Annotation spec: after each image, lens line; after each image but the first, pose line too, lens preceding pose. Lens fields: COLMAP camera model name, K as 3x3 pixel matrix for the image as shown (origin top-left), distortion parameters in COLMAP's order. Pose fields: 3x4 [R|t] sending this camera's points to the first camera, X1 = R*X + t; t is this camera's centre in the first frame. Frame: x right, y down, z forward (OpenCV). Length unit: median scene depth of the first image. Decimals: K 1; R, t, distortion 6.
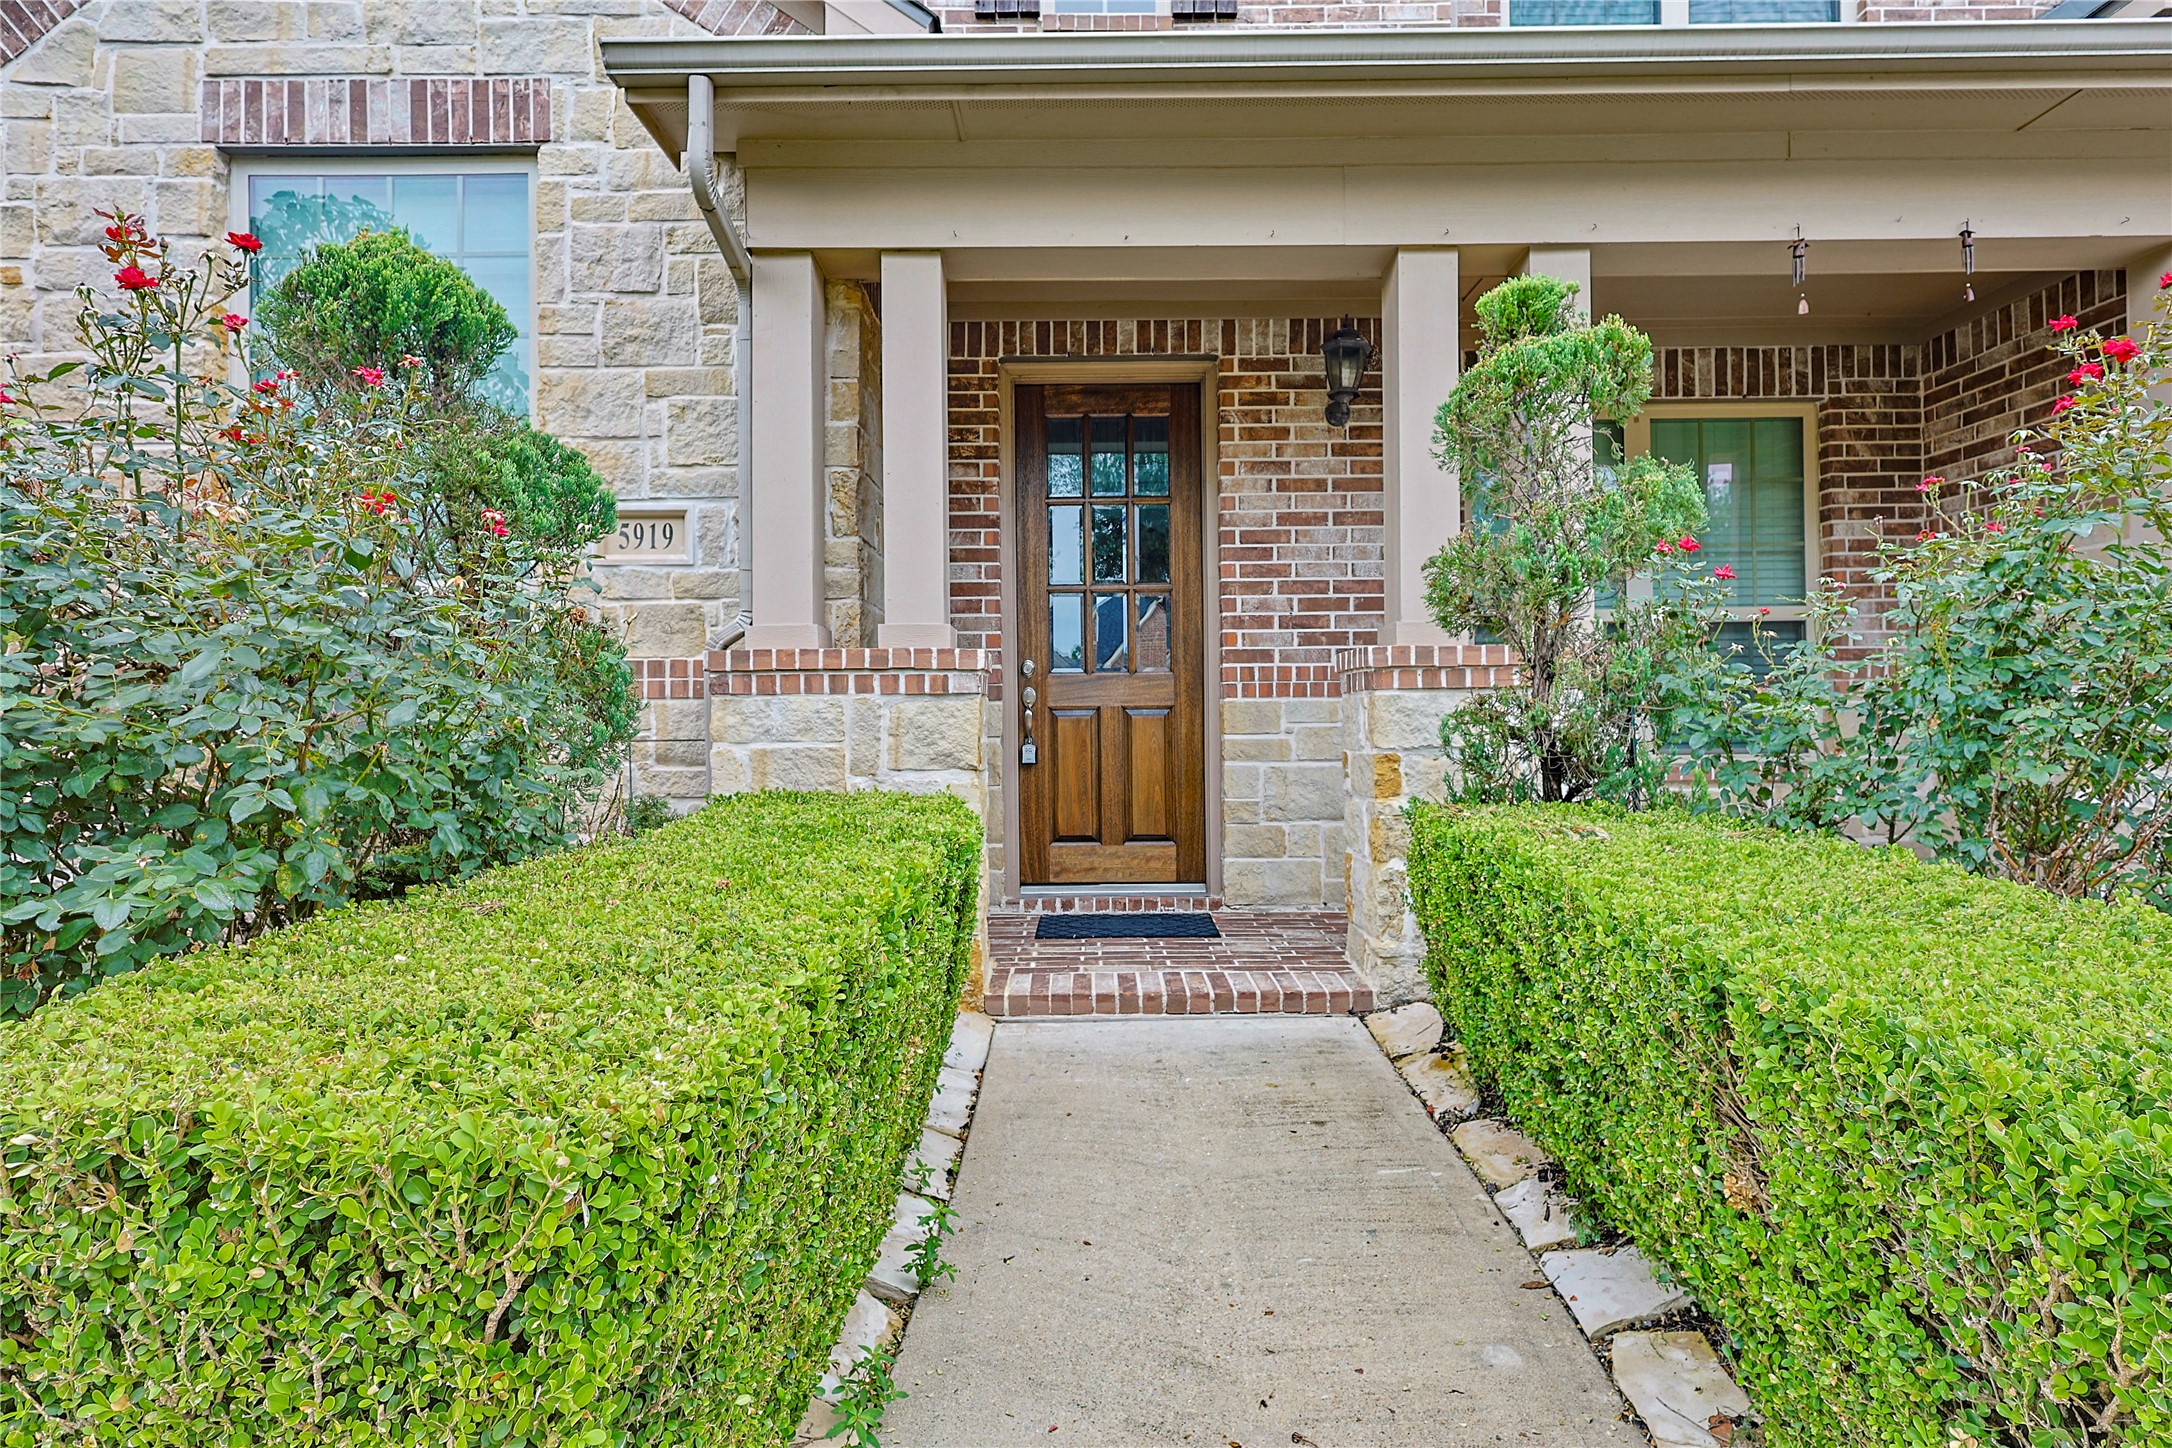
lens RADIAL K [[1081.3, 0, 1080.2], [0, 1081.3, 717.7], [0, 0, 1]] dist [0.001579, -0.000182]
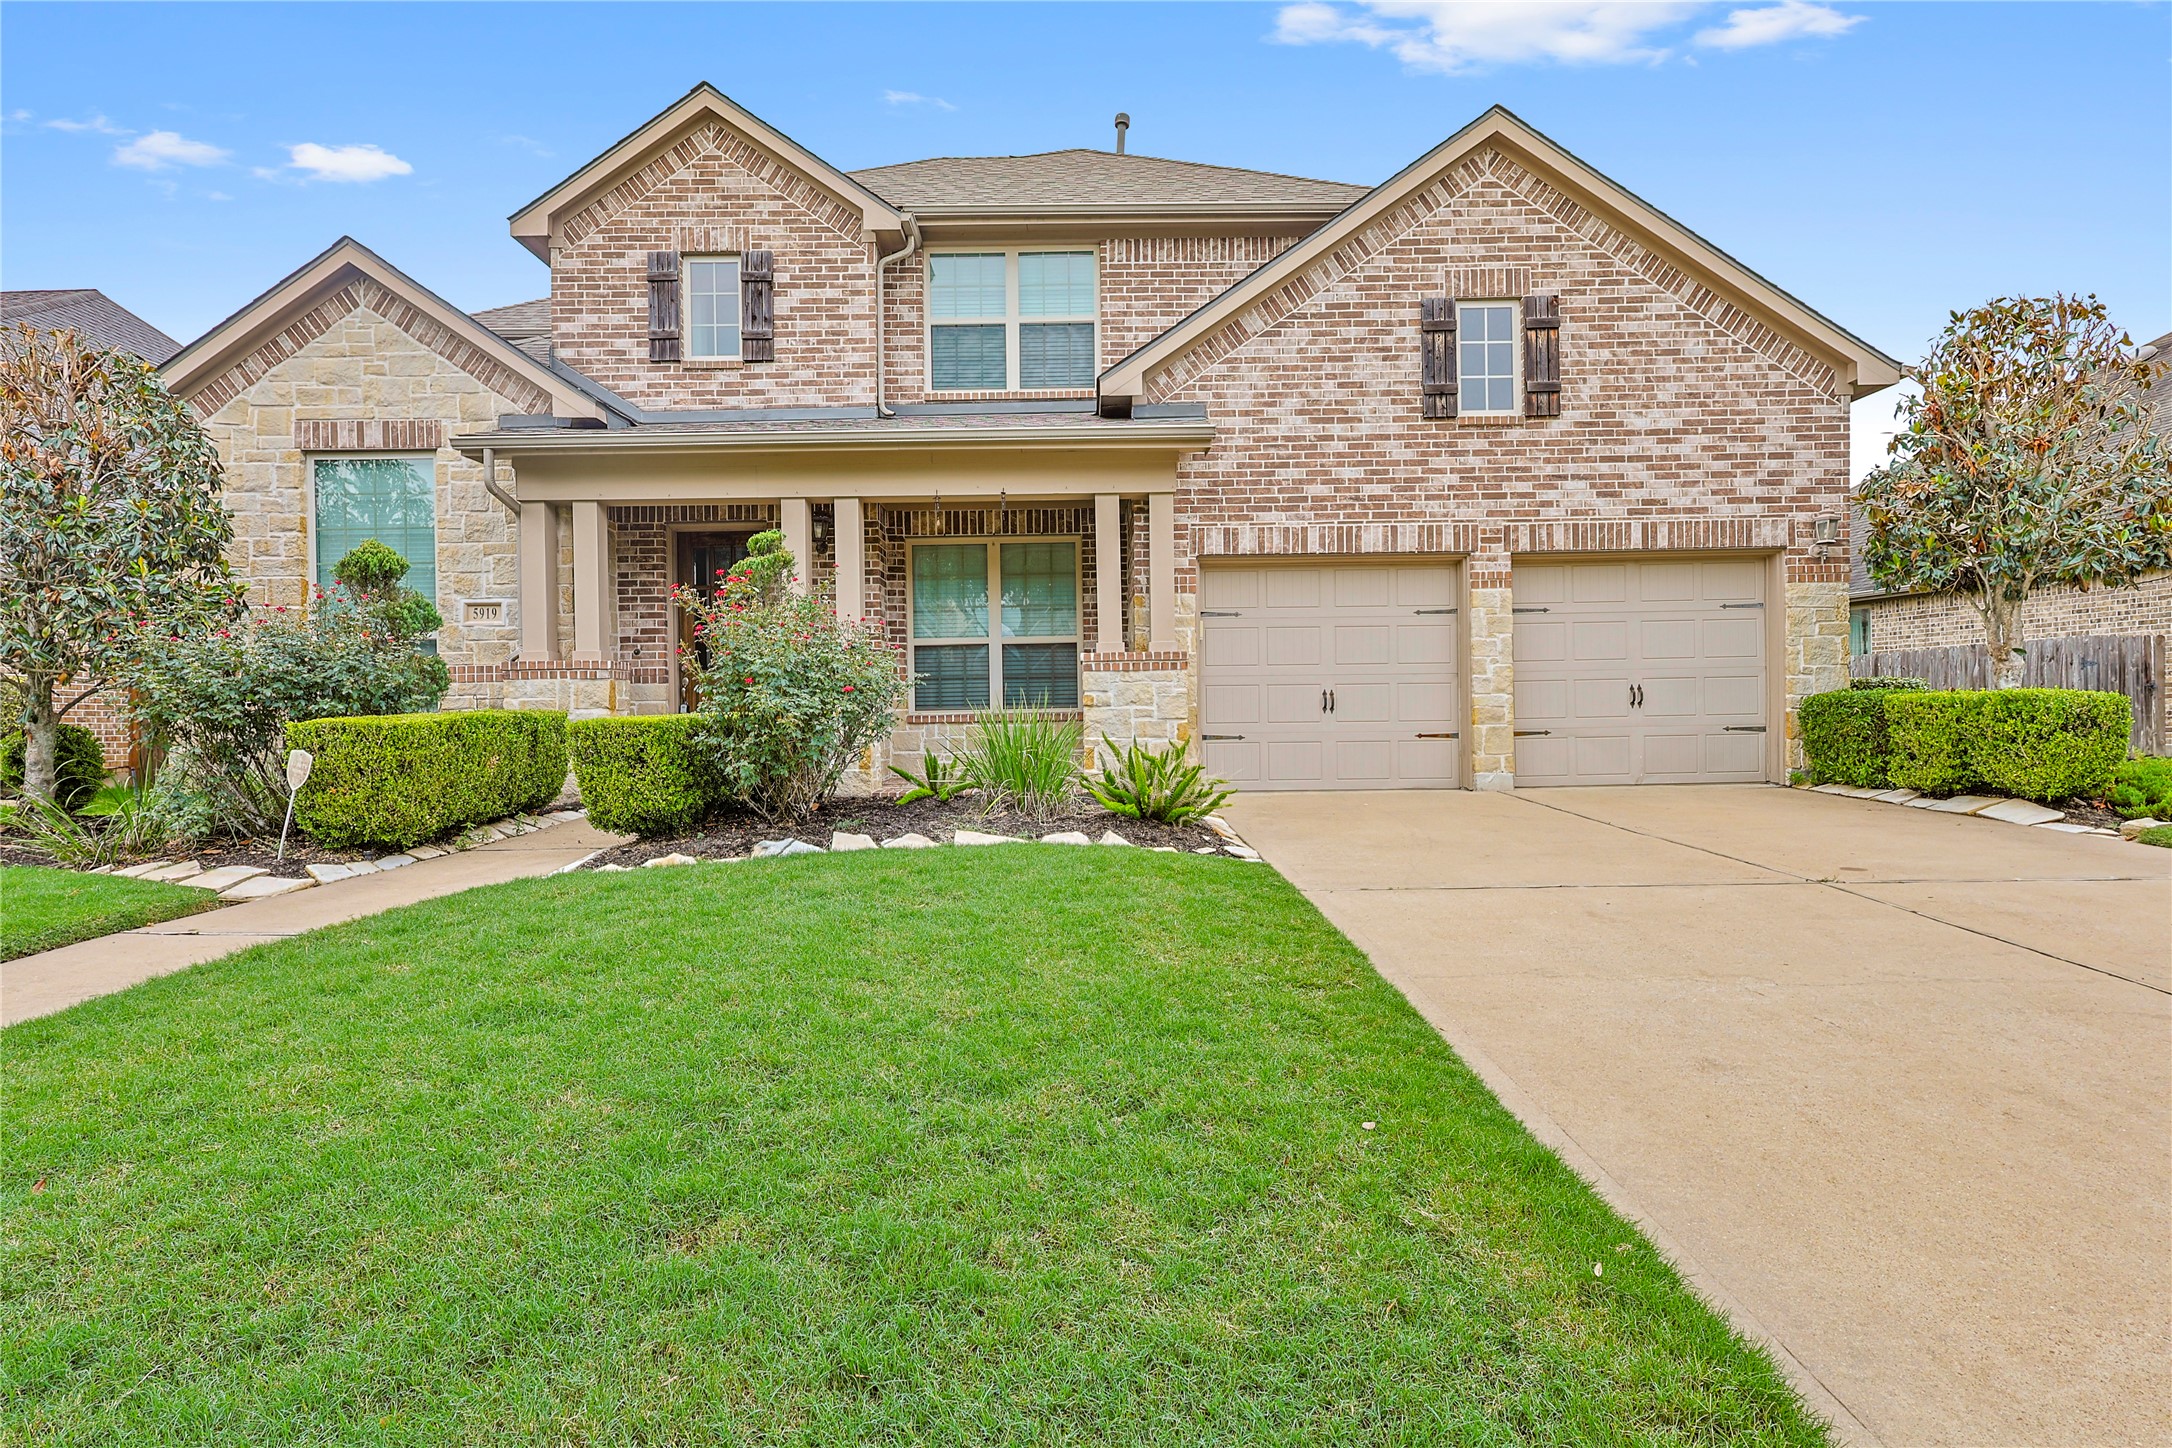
lens RADIAL K [[1081.3, 0, 1093.9], [0, 1081.3, 733.2], [0, 0, 1]] dist [0.001579, -0.000182]
pose [[0.999984, -0.005260, 0.002146, 0.932782], [0.005226, 0.999860, 0.015915, 0.064557], [-0.002229, -0.015904, 0.999871, -1.386315]]
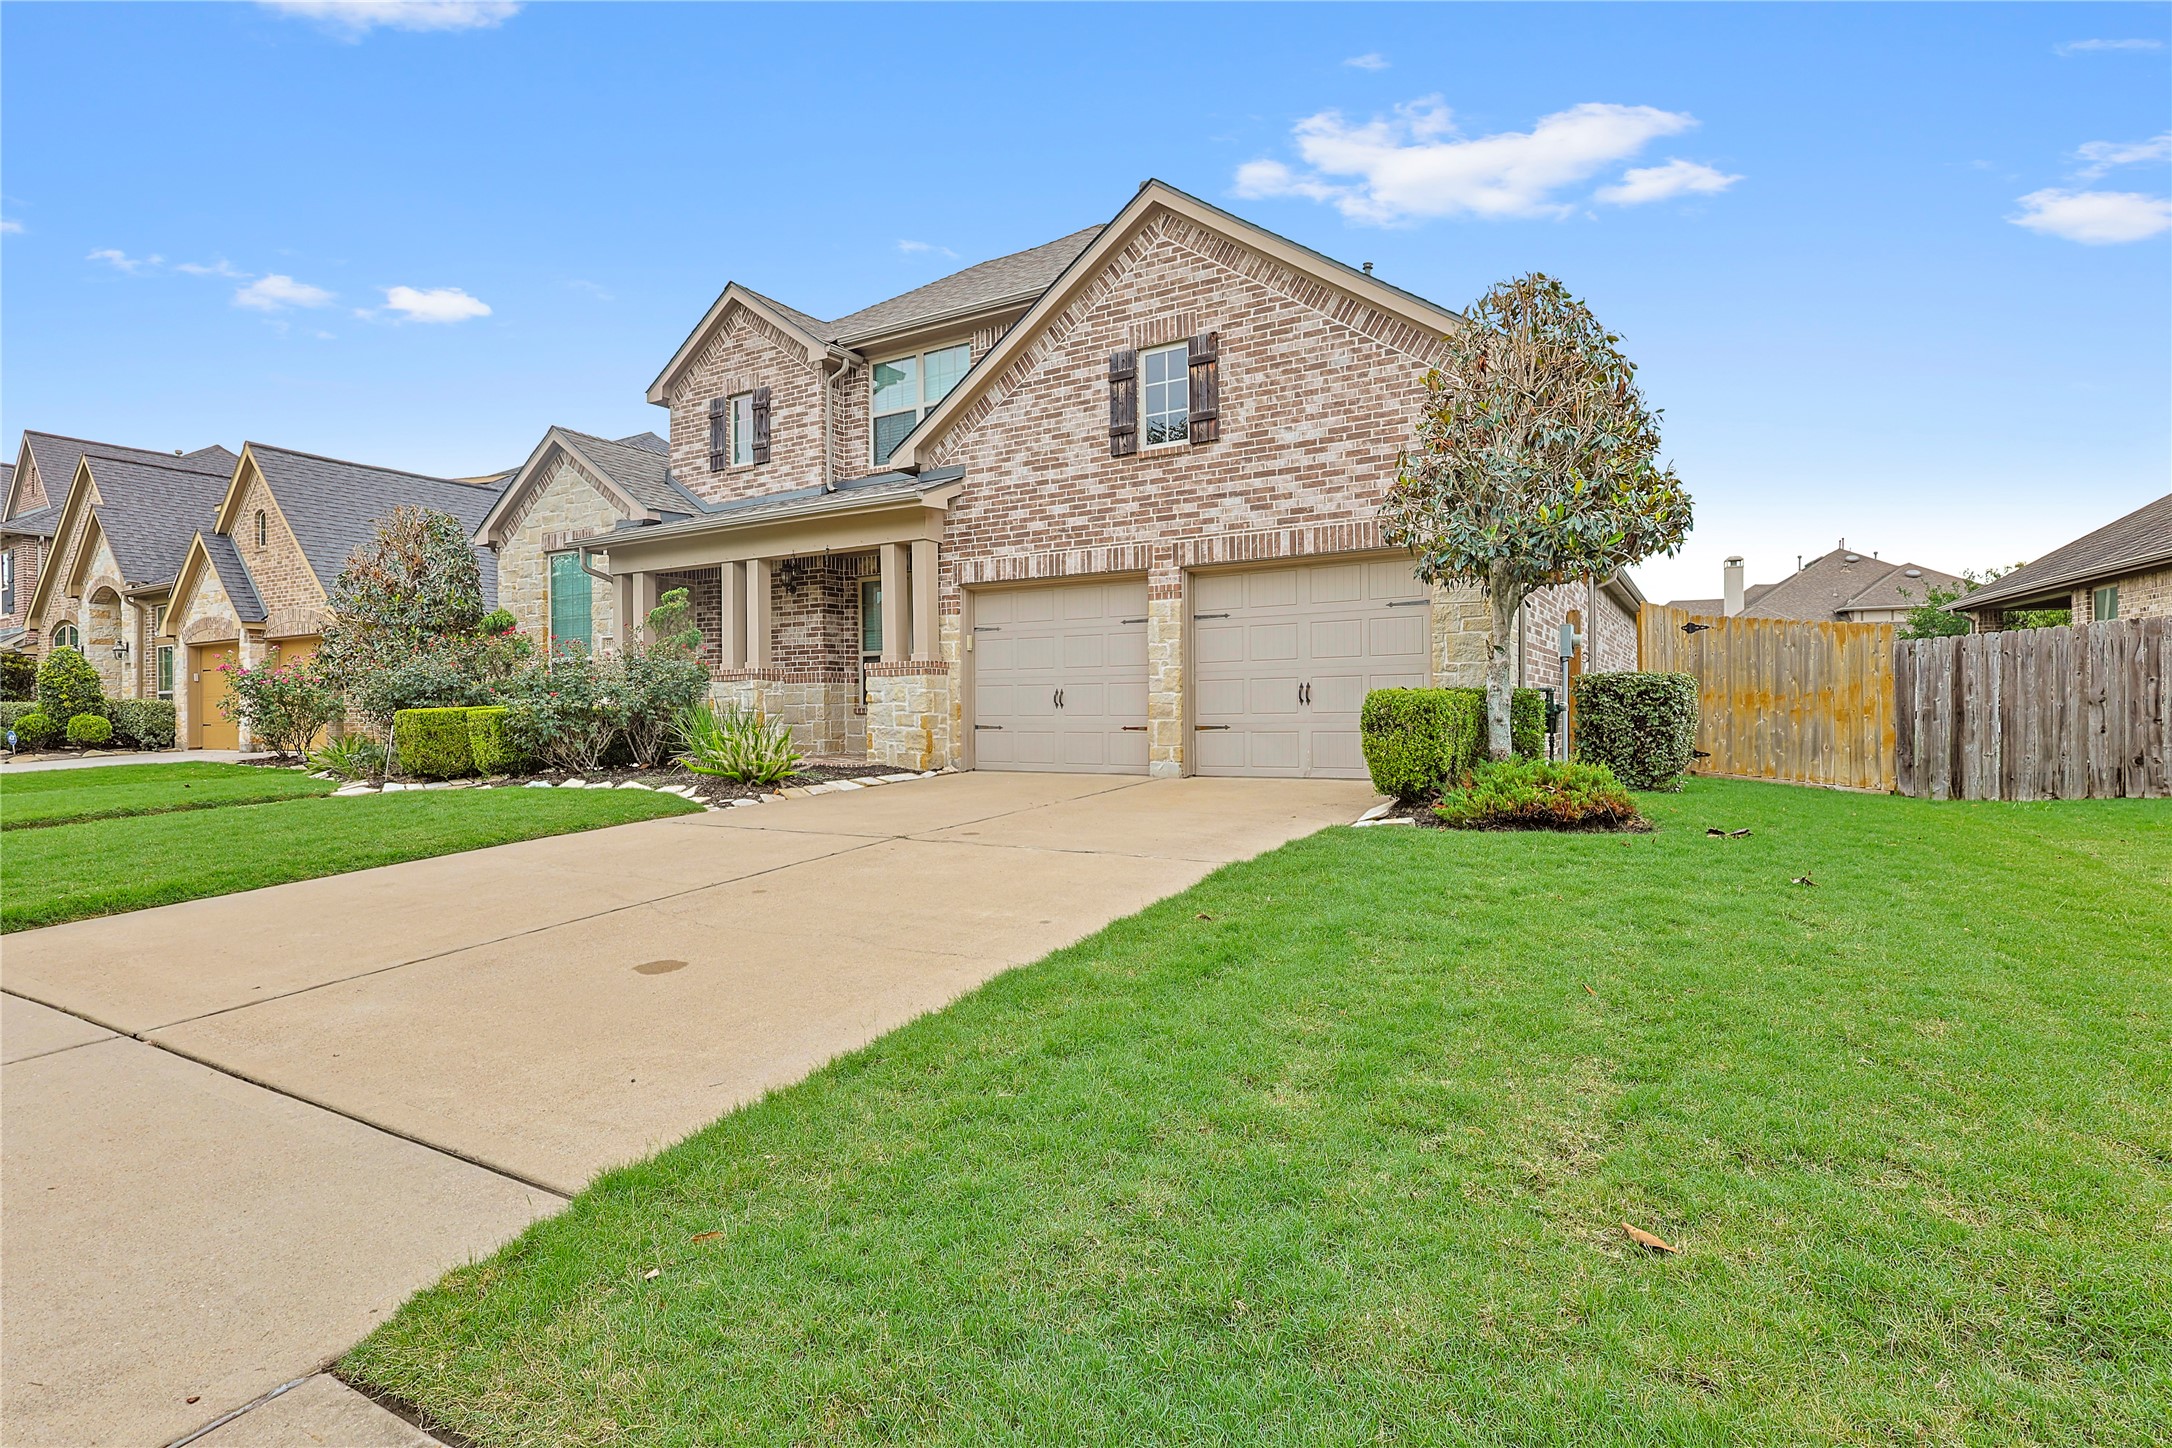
lens RADIAL K [[1081.3, 0, 1087.5], [0, 1081.3, 716.4], [0, 0, 1]] dist [0.001579, -0.000182]
pose [[0.854671, 0.003276, -0.519159, 3.052229], [0.004853, 0.999886, 0.014299, 0.041042], [0.519147, -0.014740, 0.854558, -1.415249]]
